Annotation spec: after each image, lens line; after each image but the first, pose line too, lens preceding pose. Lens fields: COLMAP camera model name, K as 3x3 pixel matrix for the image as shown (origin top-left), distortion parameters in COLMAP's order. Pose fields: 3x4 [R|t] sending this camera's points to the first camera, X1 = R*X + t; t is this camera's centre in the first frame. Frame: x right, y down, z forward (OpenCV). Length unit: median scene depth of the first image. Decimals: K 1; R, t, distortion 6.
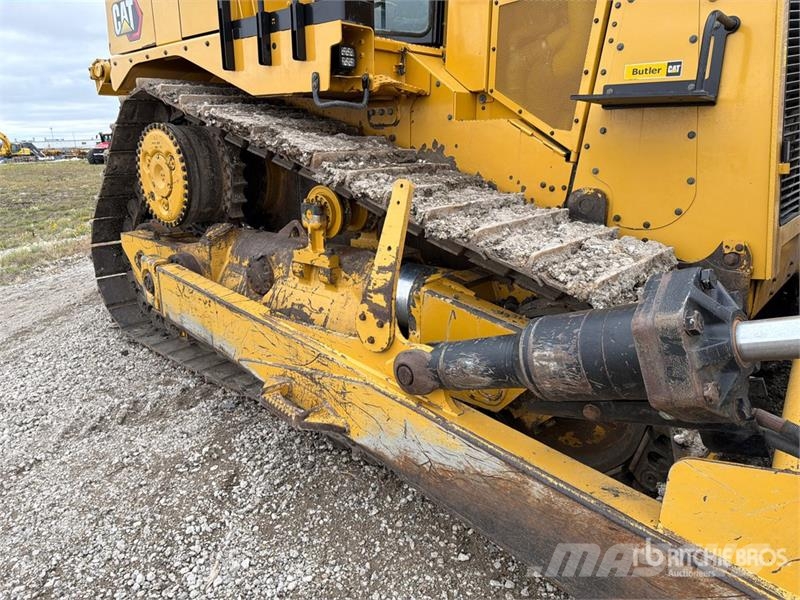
lens RADIAL K [[560.9, 0, 397.1], [0, 560.9, 296.6], [0, 0, 1]] dist [0.111225, -0.176808]
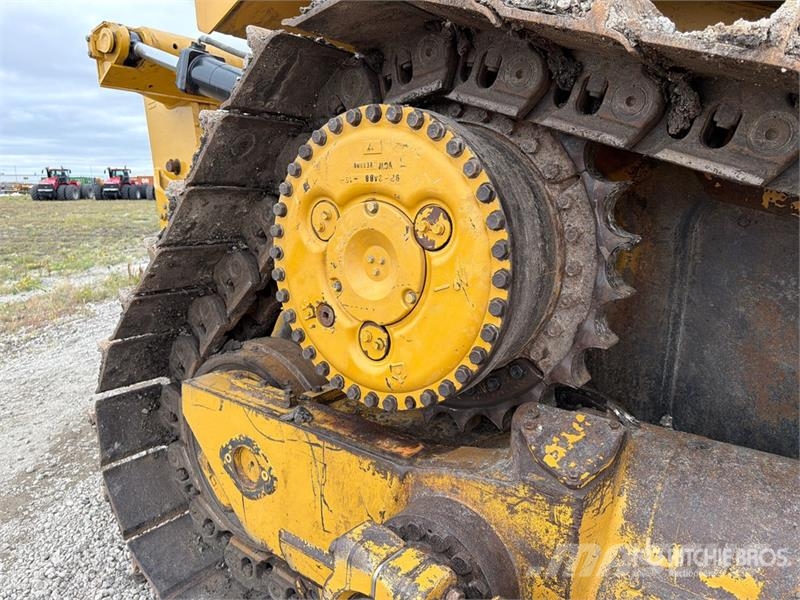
lens RADIAL K [[566.9, 0, 400.0], [0, 566.9, 300.0], [0, 0, 1]] dist [0.043366, -0.057081]
pose [[0.995954, 0.018381, 0.087968, -0.549841], [-0.011852, 0.997174, -0.074181, -0.212729], [-0.089083, 0.072839, 0.993357, 0.858173]]
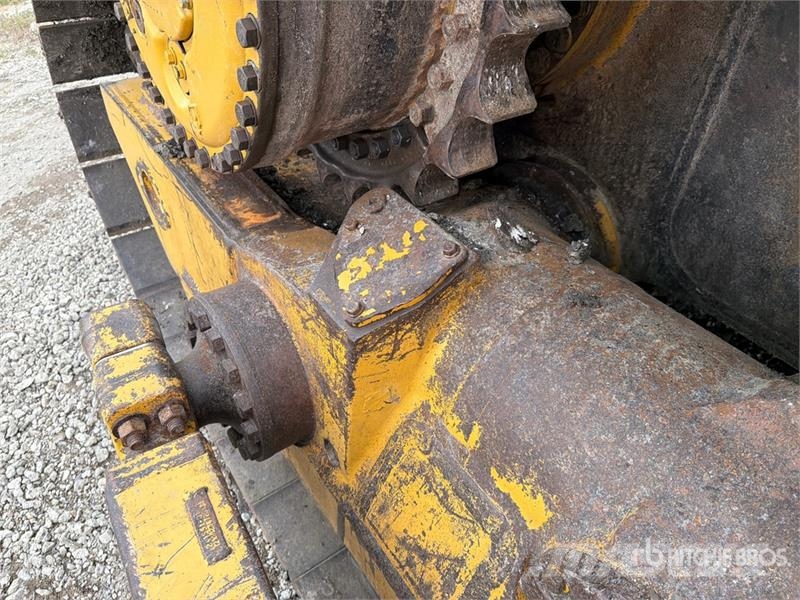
lens RADIAL K [[576.1, 0, 389.9], [0, 576.1, 302.5], [0, 0, 1]] dist [0.003535, -0.009326]
pose [[0.972412, 0.182864, -0.144828, -0.351083], [-0.104327, 0.896237, 0.431133, -0.244781], [0.208638, -0.404129, 0.890590, 0.995161]]
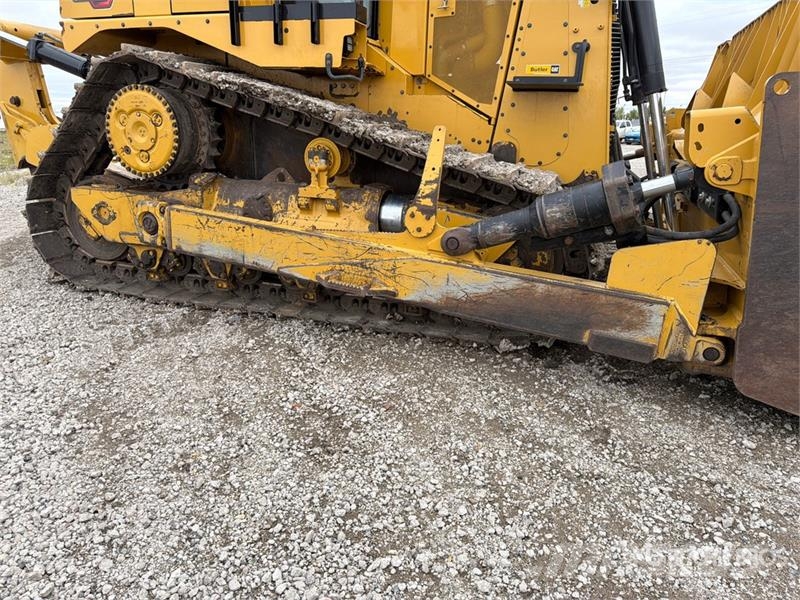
lens RADIAL K [[560.9, 0, 397.1], [0, 560.9, 296.6], [0, 0, 1]] dist [0.111225, -0.176808]
pose [[0.921174, -0.082447, 0.380318, -0.518964], [0.074421, 0.996584, 0.035789, 0.147230], [-0.381970, -0.004664, 0.924163, -0.323759]]
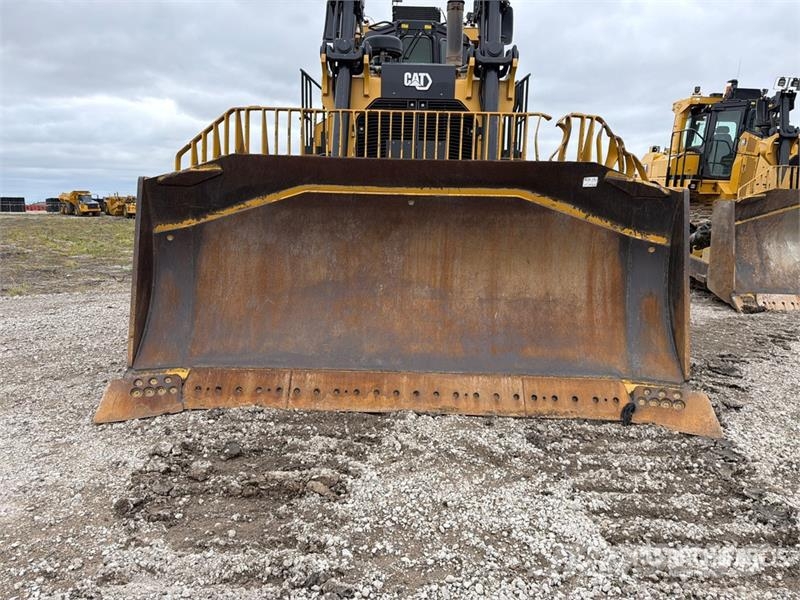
lens RADIAL K [[560.9, 0, 397.1], [0, 560.9, 296.6], [0, 0, 1]] dist [0.111225, -0.176808]
pose [[0.690045, 0.163613, -0.705031, 1.406491], [-0.230635, 0.973040, 0.000076, 0.821521], [0.686036, 0.162552, 0.709176, -3.138160]]
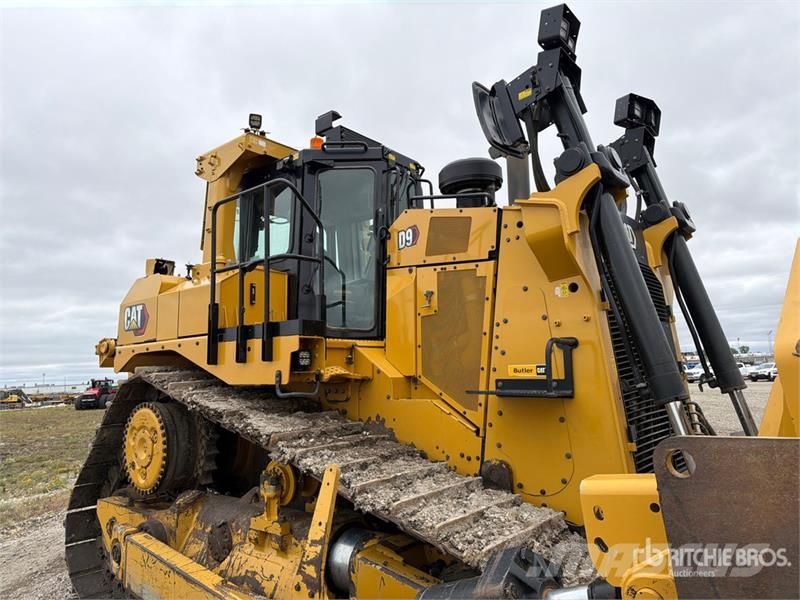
lens RADIAL K [[561.9, 0, 399.5], [0, 561.9, 293.5], [0, 0, 1]] dist [0.095469, -0.135830]
pose [[0.999459, -0.017281, 0.027985, 0.089884], [0.027078, 0.915295, -0.401873, -0.028492], [-0.018670, 0.402414, 0.915268, -0.227633]]
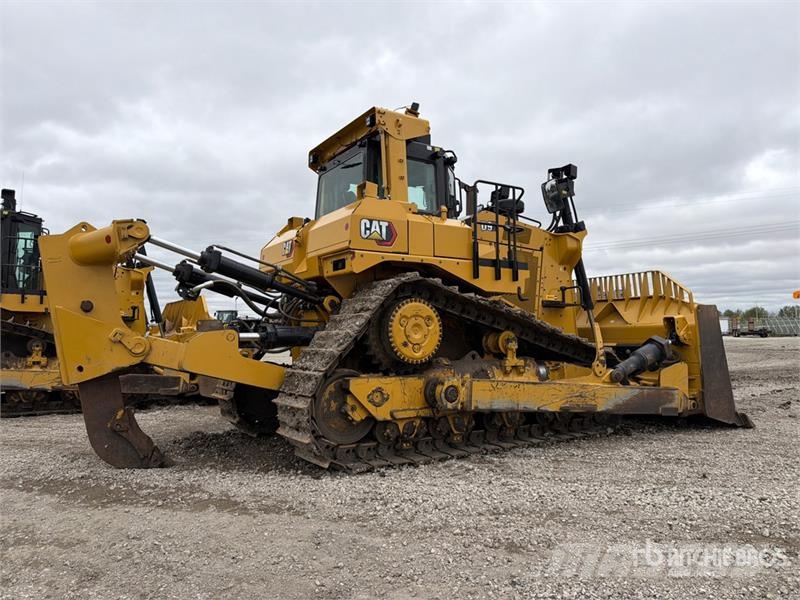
lens RADIAL K [[560.9, 0, 397.1], [0, 560.9, 296.6], [0, 0, 1]] dist [0.111225, -0.176808]
pose [[0.263352, 0.078063, 0.961536, -2.466077], [0.264978, 0.952531, -0.149905, -0.107929], [-0.927595, 0.294264, 0.230166, 0.858025]]
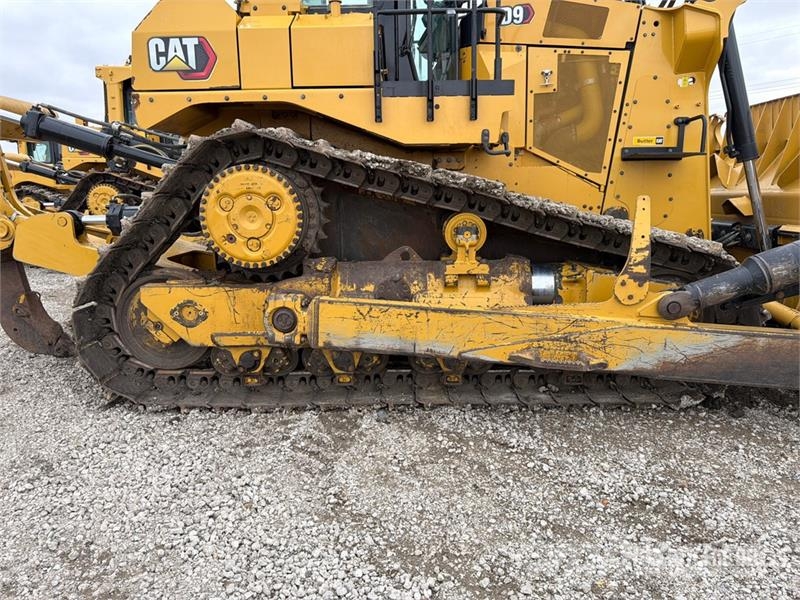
lens RADIAL K [[560.9, 0, 397.1], [0, 560.9, 296.6], [0, 0, 1]] dist [0.111225, -0.176808]
pose [[0.757826, -0.123918, 0.640581, -1.121392], [0.184655, 0.982393, -0.028412, 0.000275], [-0.625781, 0.139818, 0.767365, 0.130135]]
